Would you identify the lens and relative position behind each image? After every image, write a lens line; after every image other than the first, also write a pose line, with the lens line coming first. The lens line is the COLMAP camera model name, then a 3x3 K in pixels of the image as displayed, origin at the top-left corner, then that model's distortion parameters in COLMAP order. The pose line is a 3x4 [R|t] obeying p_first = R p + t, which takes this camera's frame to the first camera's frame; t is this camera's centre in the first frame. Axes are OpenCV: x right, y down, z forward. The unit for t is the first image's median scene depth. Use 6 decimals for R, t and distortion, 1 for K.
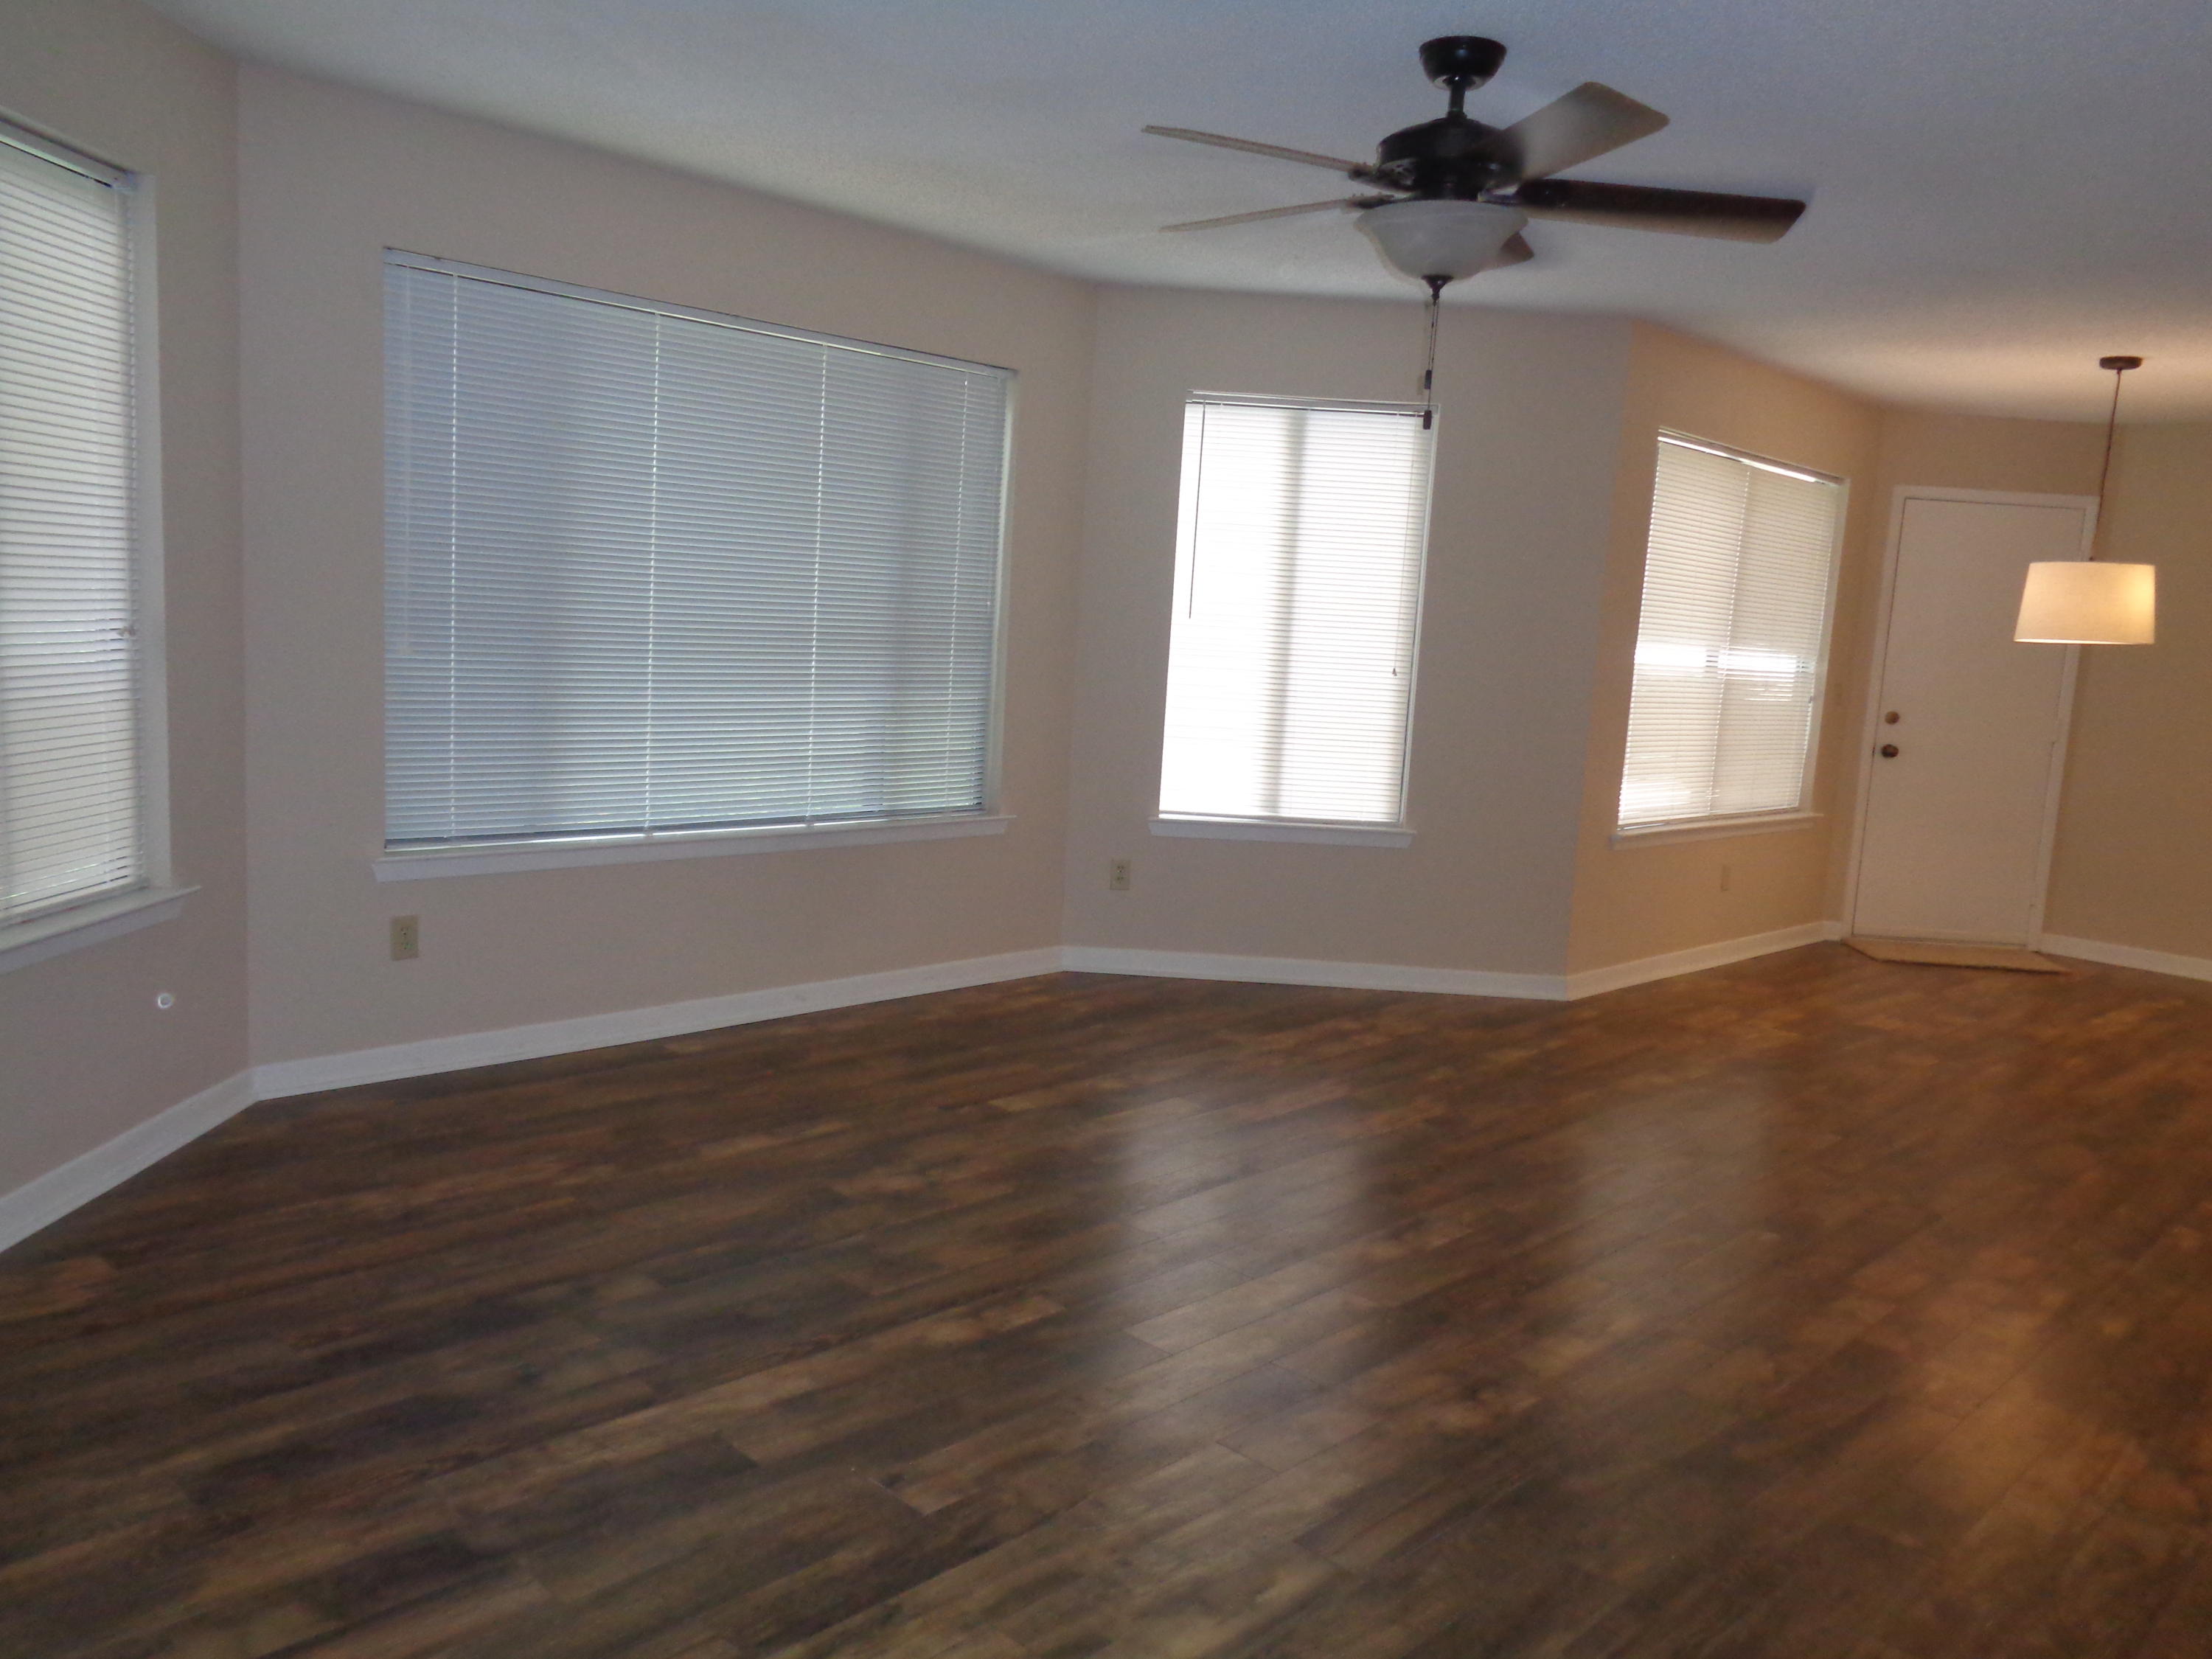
lens RADIAL K [[1673.3, 0, 1106.0], [0, 1673.3, 829.5], [0, 0, 1]] dist [-0.004608, 0.000746]
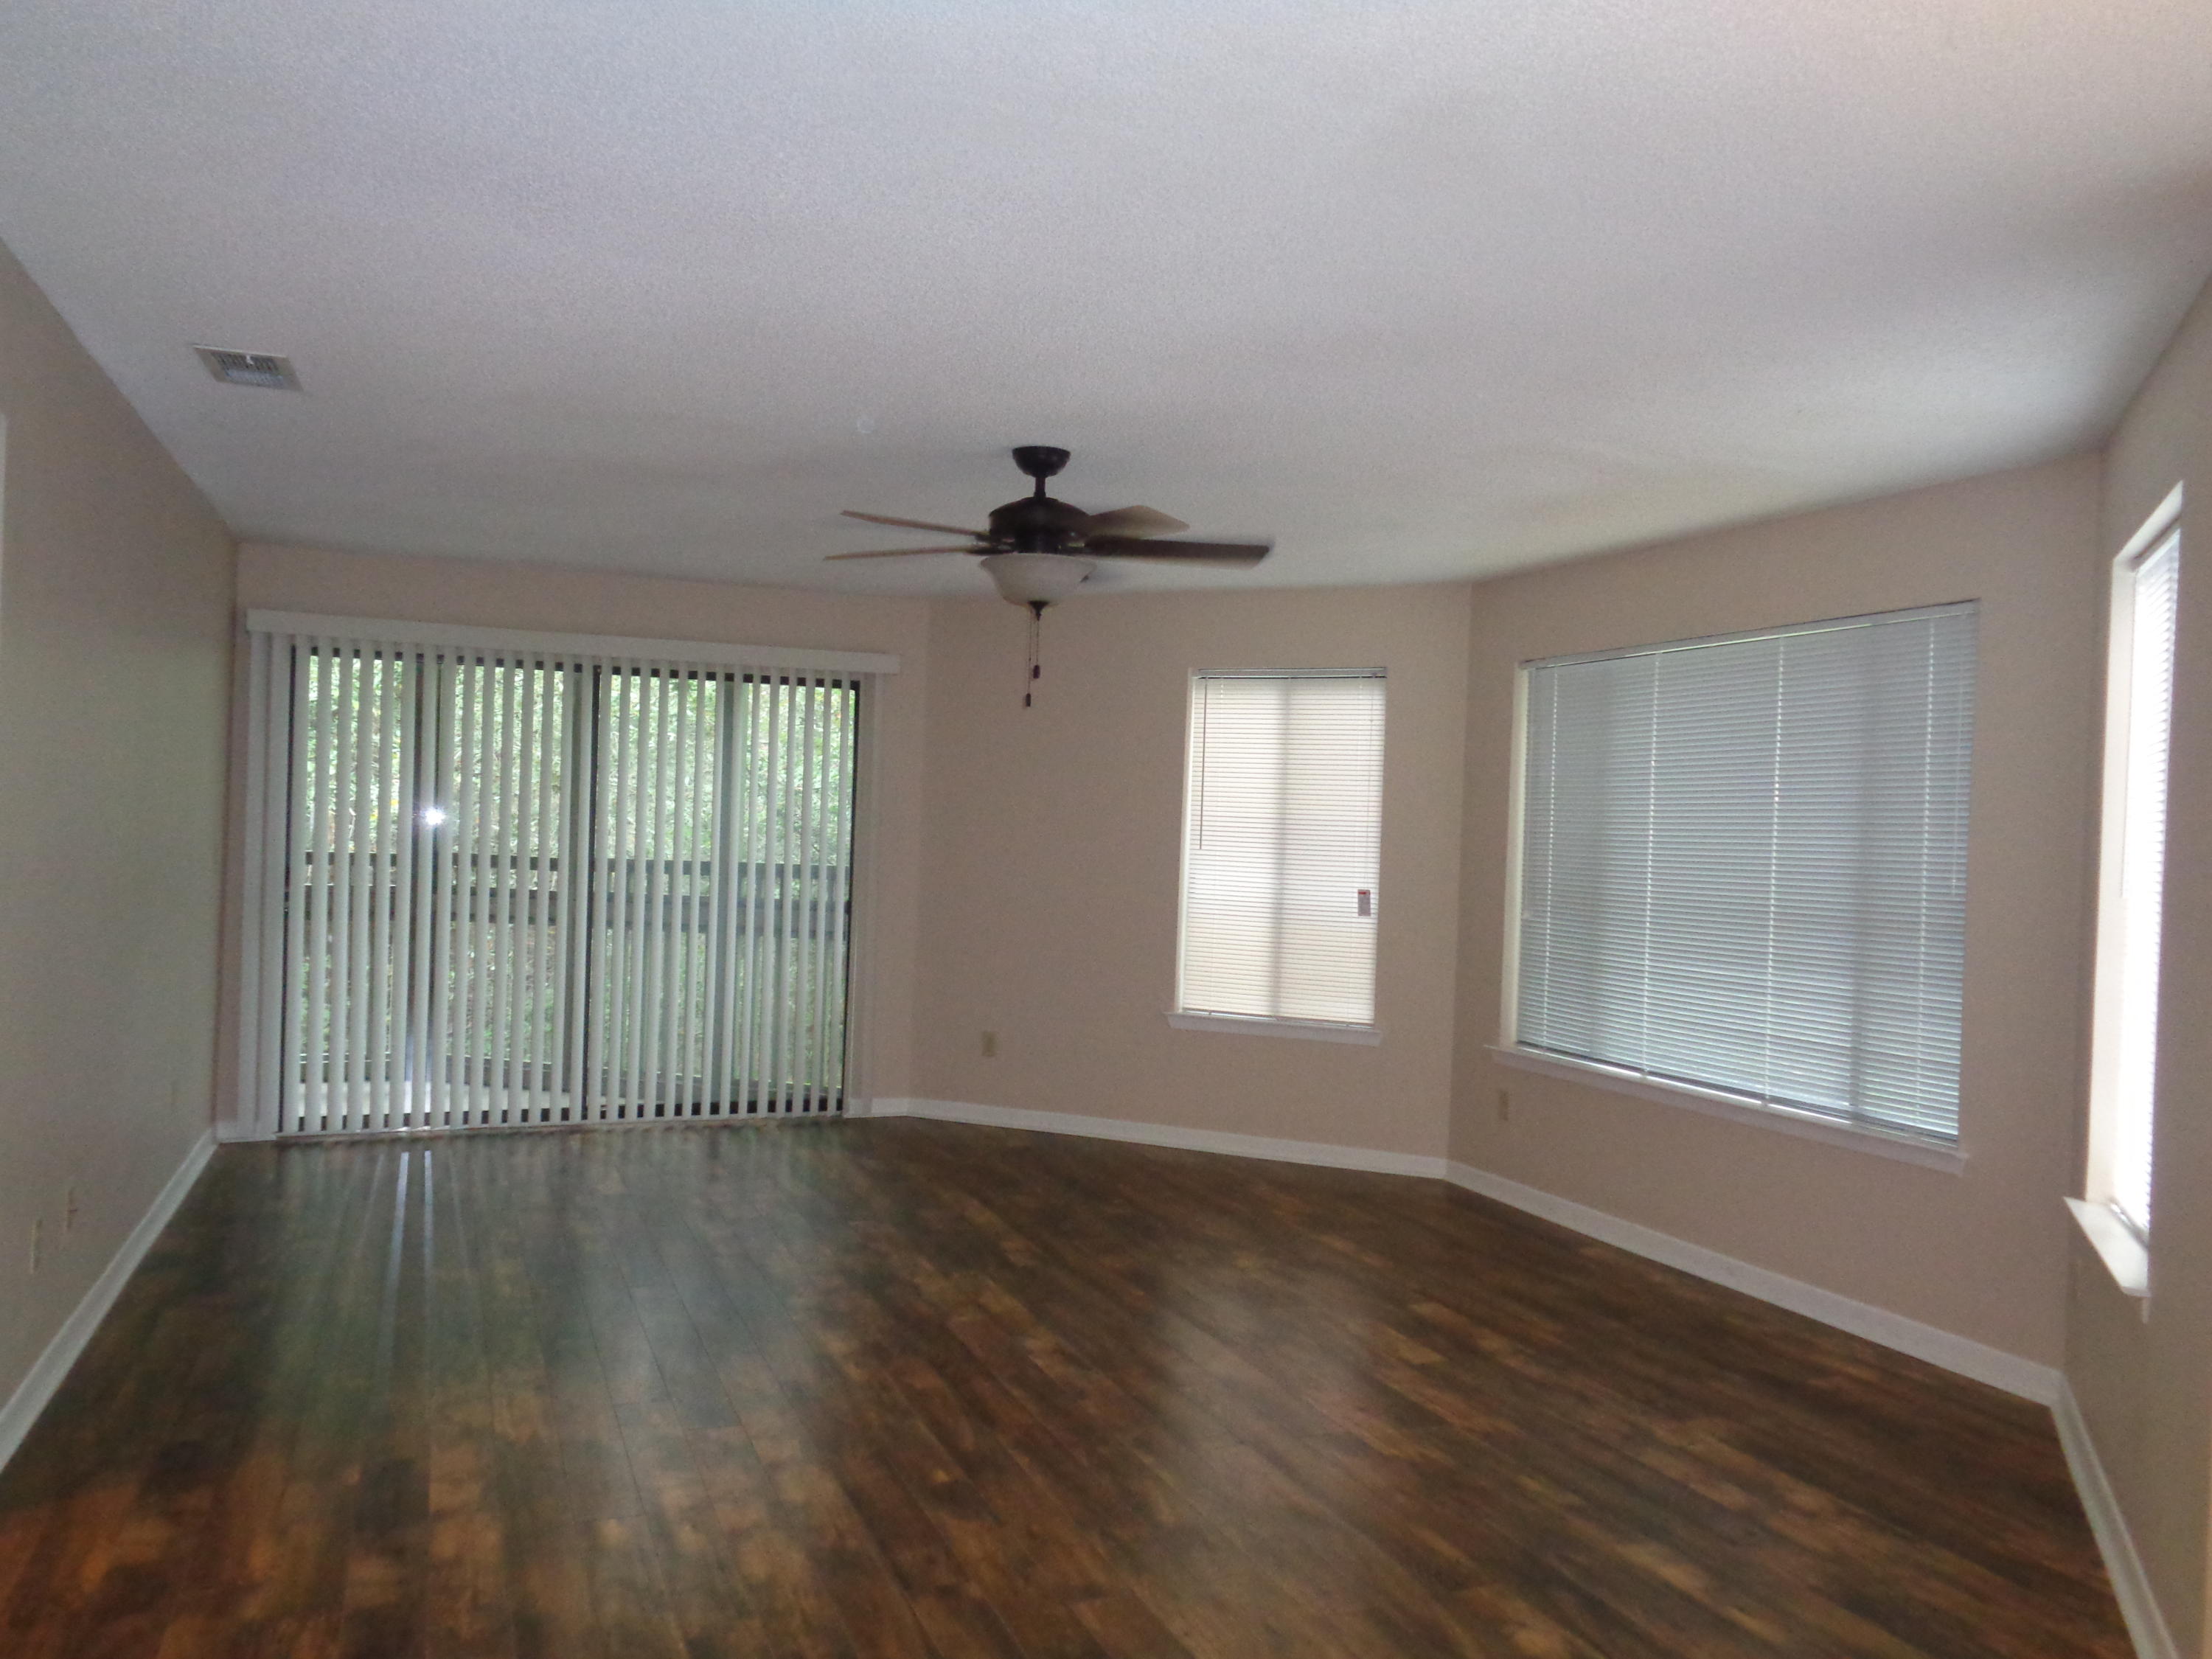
lens RADIAL K [[1661.2, 0, 1094.8], [0, 1661.2, 832.6], [0, 0, 1]] dist [0.006657, 0.003647]
pose [[-0.414990, -0.075504, -0.906688, 0.931898], [-0.179512, 0.983756, 0.000240, -0.093420], [0.891941, 0.162861, -0.421803, 1.072195]]
